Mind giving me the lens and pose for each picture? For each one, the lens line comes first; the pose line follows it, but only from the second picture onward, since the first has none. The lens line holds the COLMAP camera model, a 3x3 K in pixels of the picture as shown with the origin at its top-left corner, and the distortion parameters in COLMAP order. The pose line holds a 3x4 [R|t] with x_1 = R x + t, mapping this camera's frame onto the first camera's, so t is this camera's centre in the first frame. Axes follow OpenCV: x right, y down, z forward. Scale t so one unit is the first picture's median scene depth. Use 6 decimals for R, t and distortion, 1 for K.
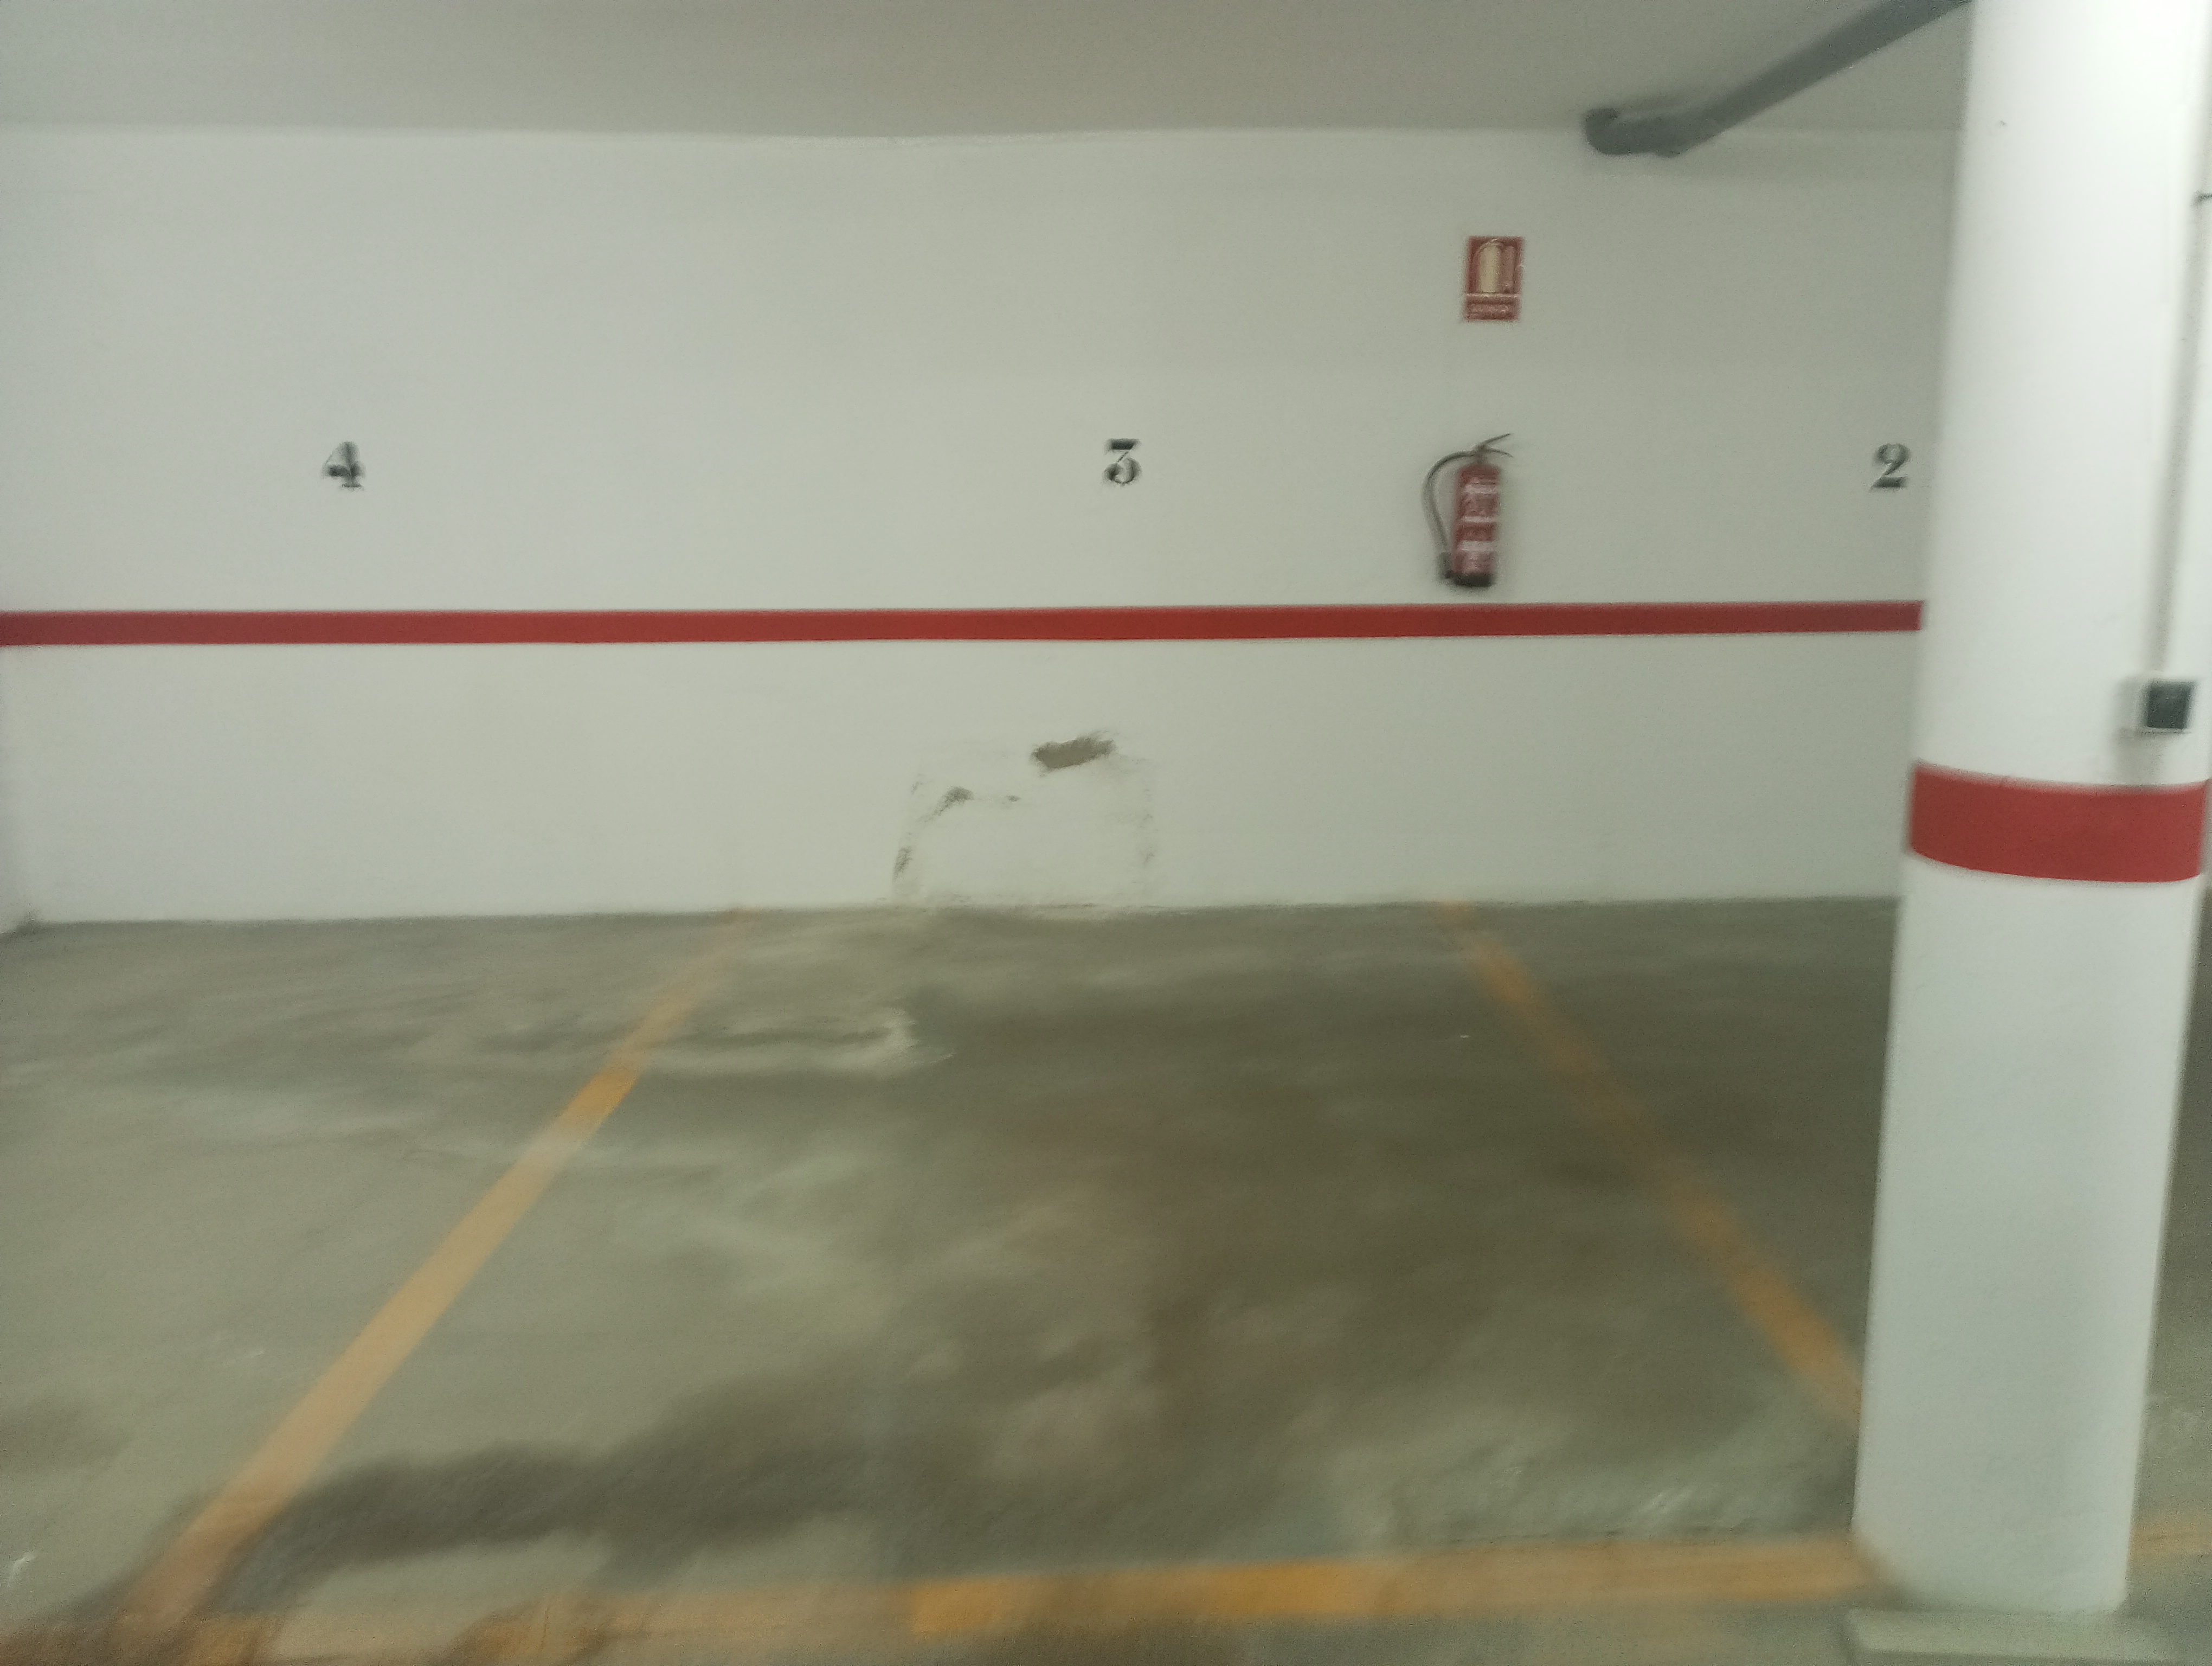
lens RADIAL K [[1766.0, 0, 1101.0], [0, 1766.0, 813.3], [0, 0, 1]] dist [0.062582, -0.029892]
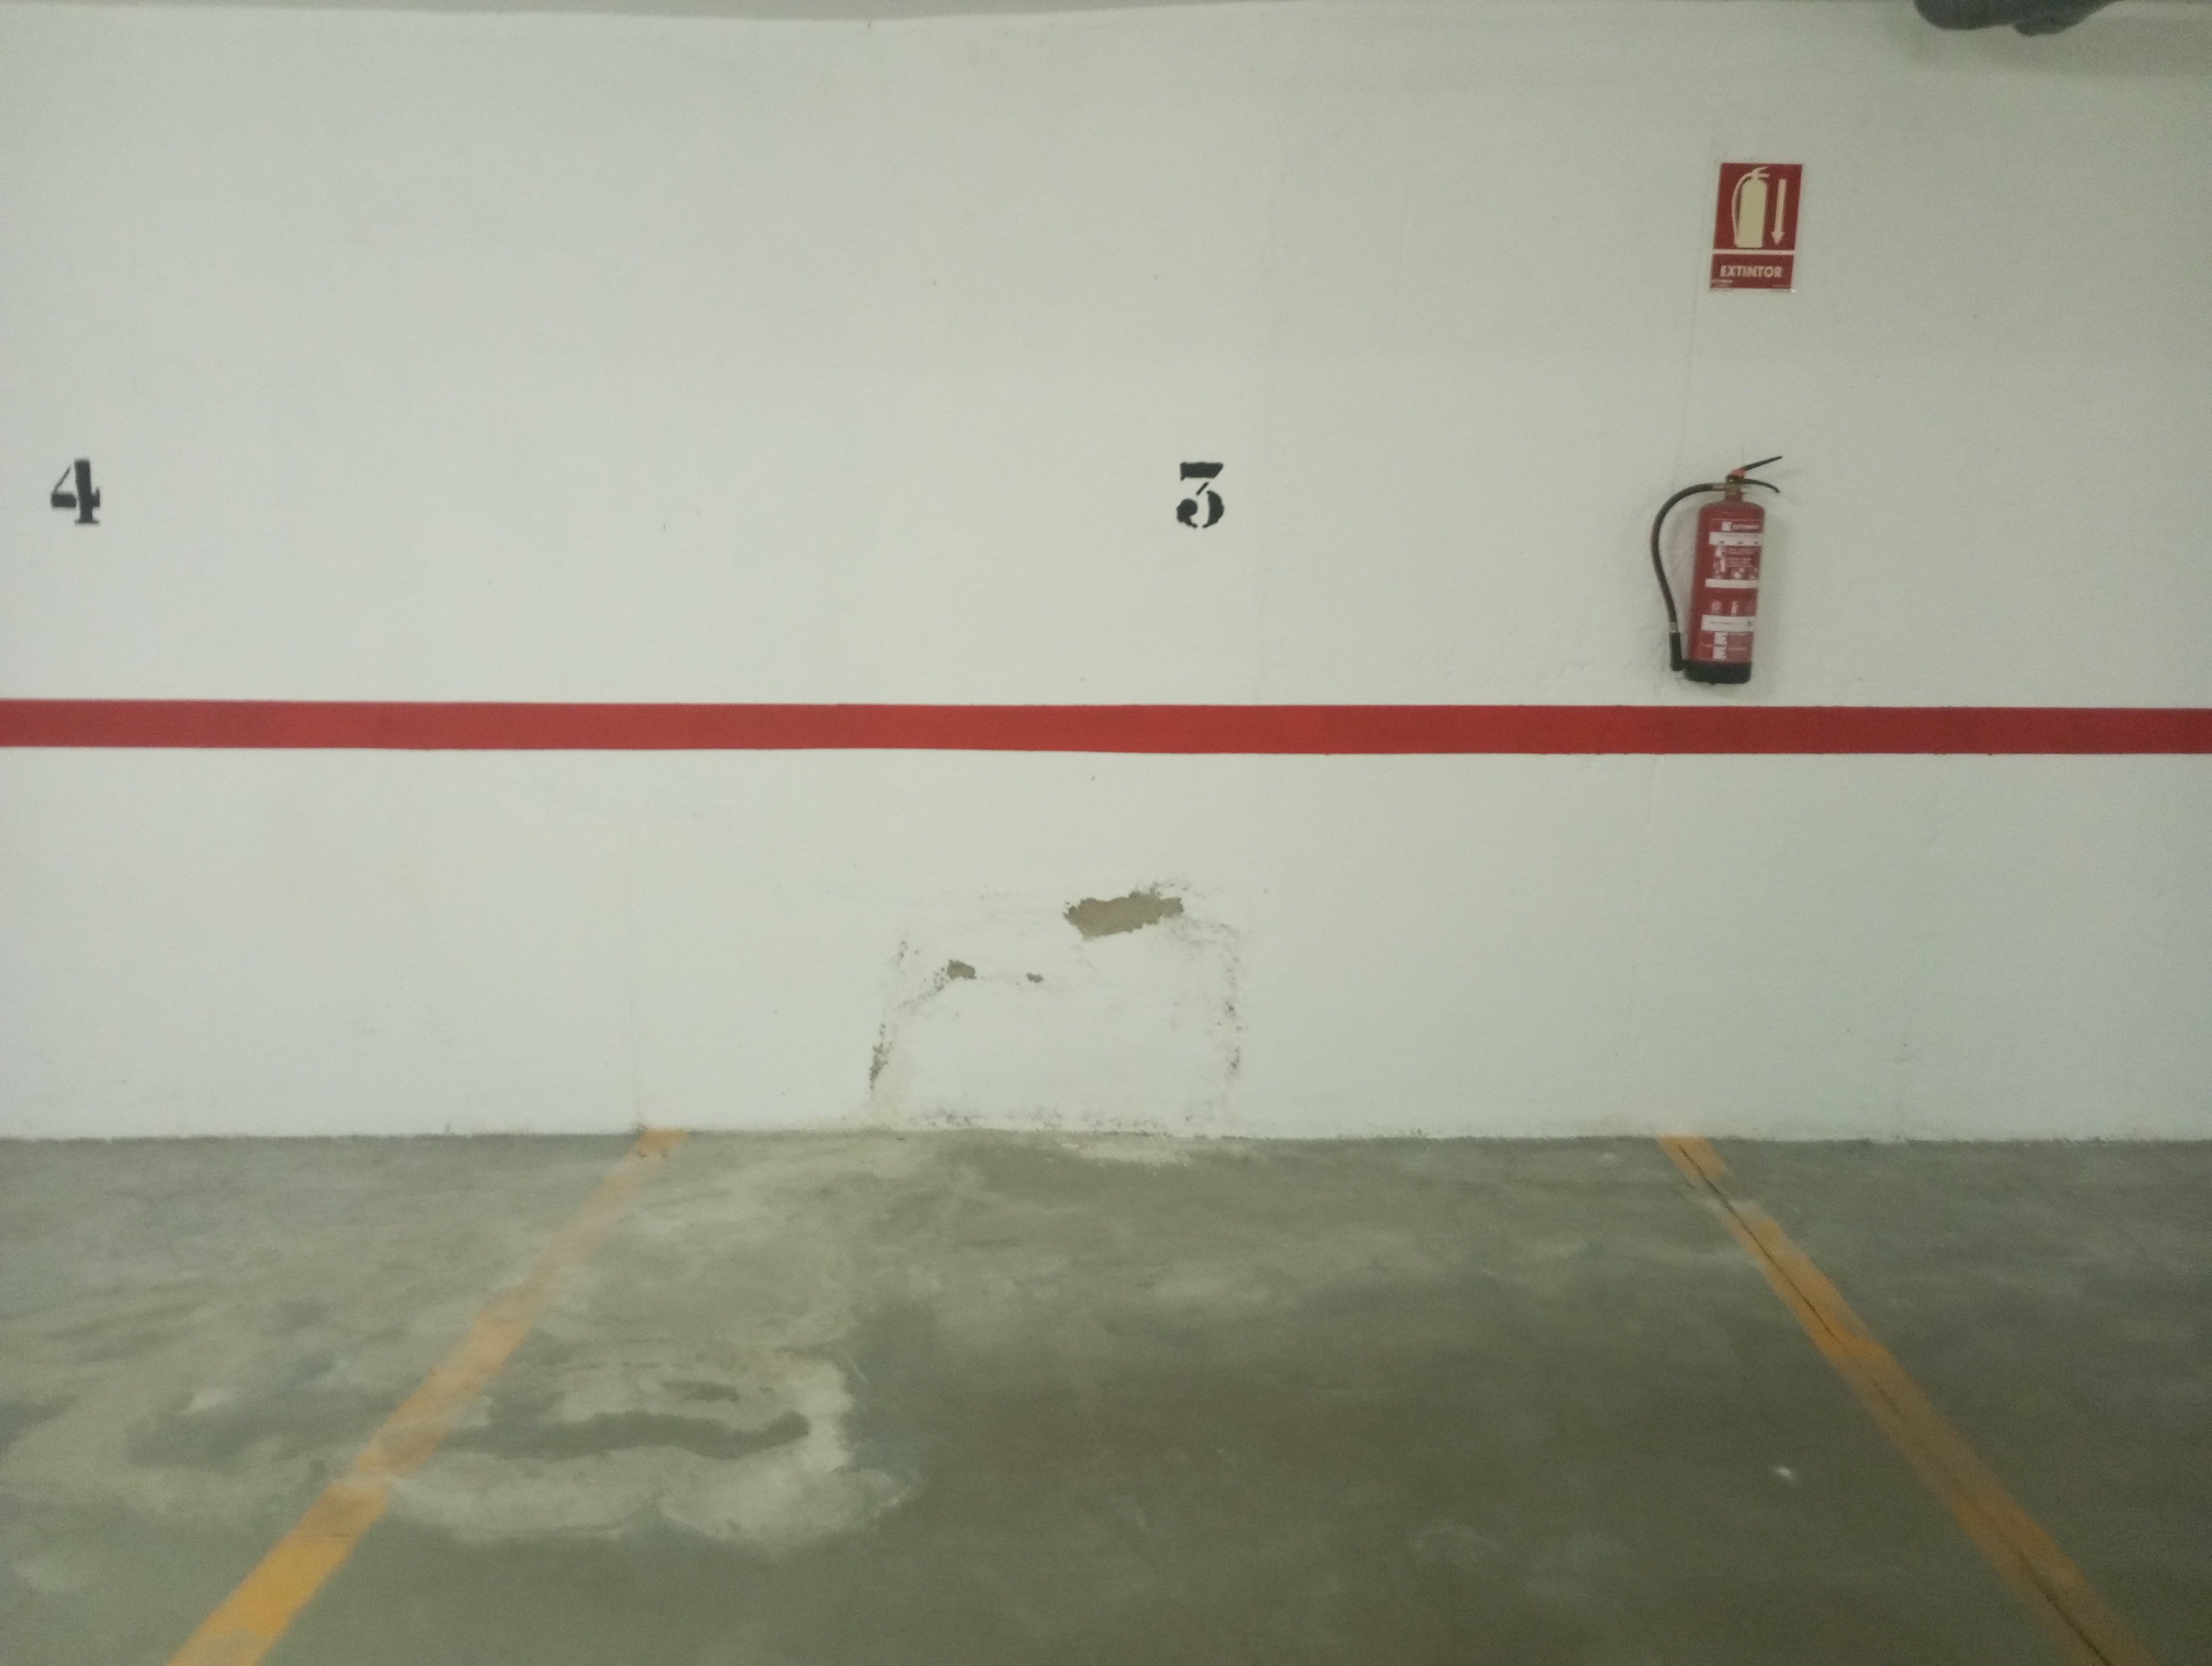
lens RADIAL K [[1766.0, 0, 1102.1], [0, 1766.0, 819.2], [0, 0, 1]] dist [0.062582, -0.029892]
pose [[0.999600, 0.011438, -0.025848, -0.007171], [-0.012122, 0.999576, -0.026467, -0.057693], [0.025534, 0.026770, 0.999315, 0.337409]]
